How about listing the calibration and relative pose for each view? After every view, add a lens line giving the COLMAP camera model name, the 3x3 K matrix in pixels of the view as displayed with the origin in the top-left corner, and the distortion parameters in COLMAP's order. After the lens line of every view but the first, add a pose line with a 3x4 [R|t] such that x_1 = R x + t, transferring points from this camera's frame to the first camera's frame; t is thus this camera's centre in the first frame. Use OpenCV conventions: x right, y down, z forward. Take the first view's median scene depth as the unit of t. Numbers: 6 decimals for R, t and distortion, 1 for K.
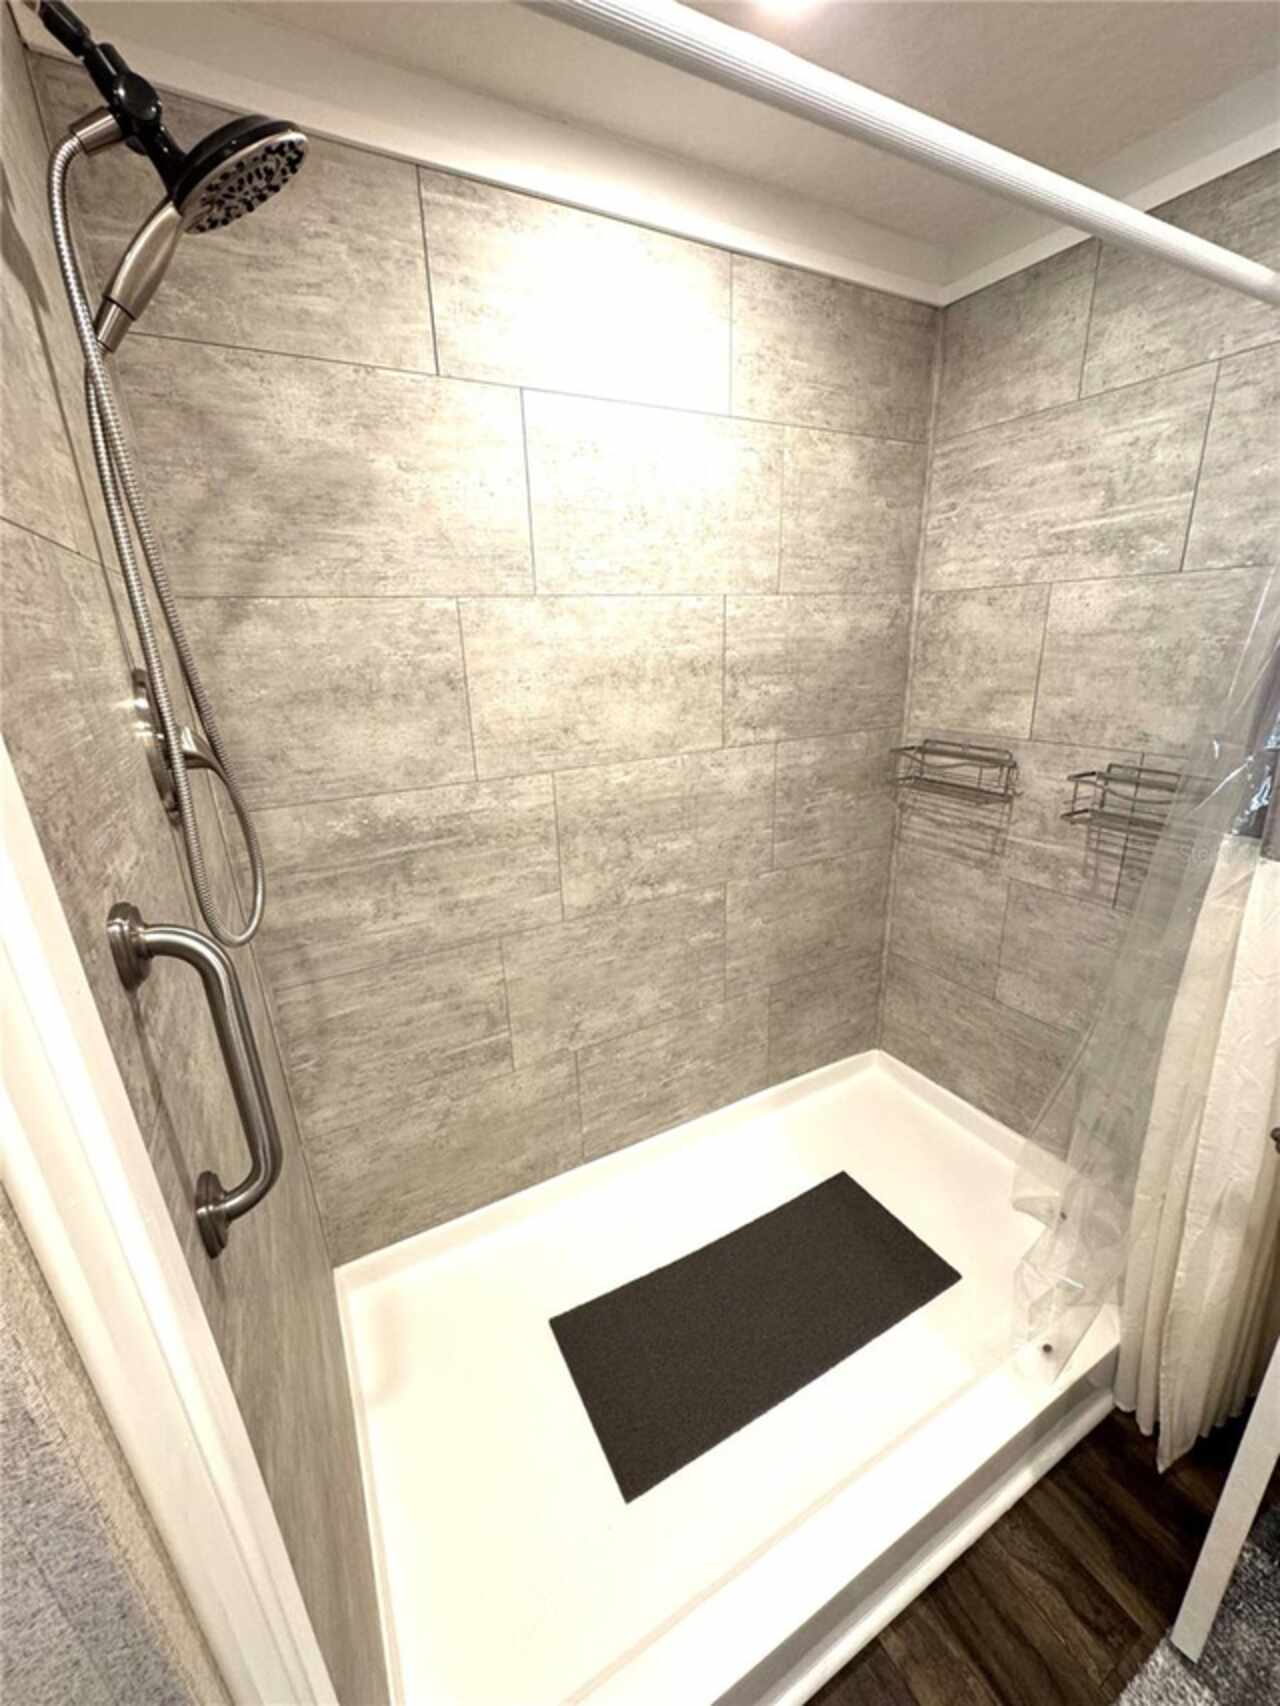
lens RADIAL K [[682.9, 0, 632.8], [0, 682.9, 860.0], [0, 0, 1]] dist [-0.002822, 0.000816]
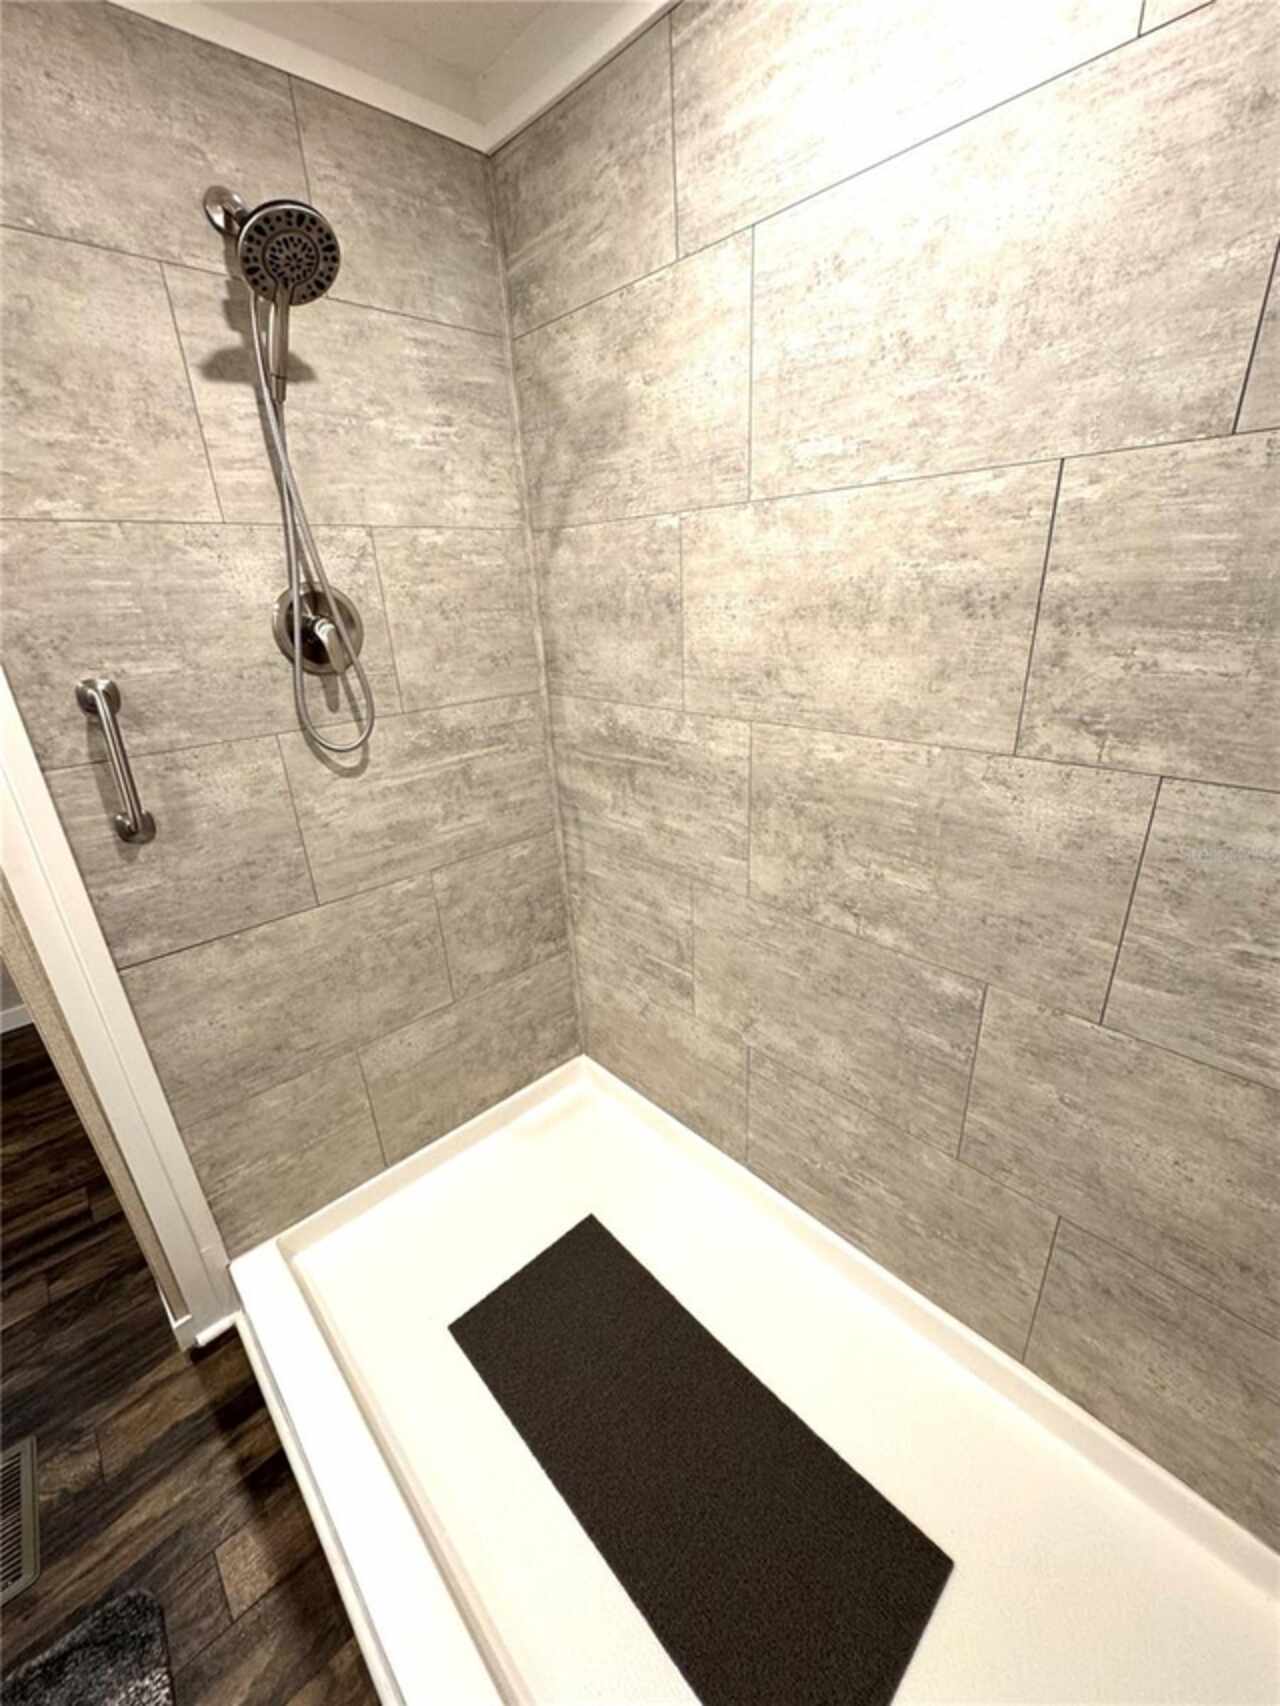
lens RADIAL K [[682.9, 0, 635.6], [0, 682.9, 853.5], [0, 0, 1]] dist [-0.002822, 0.000816]
pose [[0.252566, 0.378070, -0.890659, 0.659699], [-0.274780, 0.910629, 0.308627, -0.203344], [0.927743, 0.166787, 0.333880, 0.624957]]
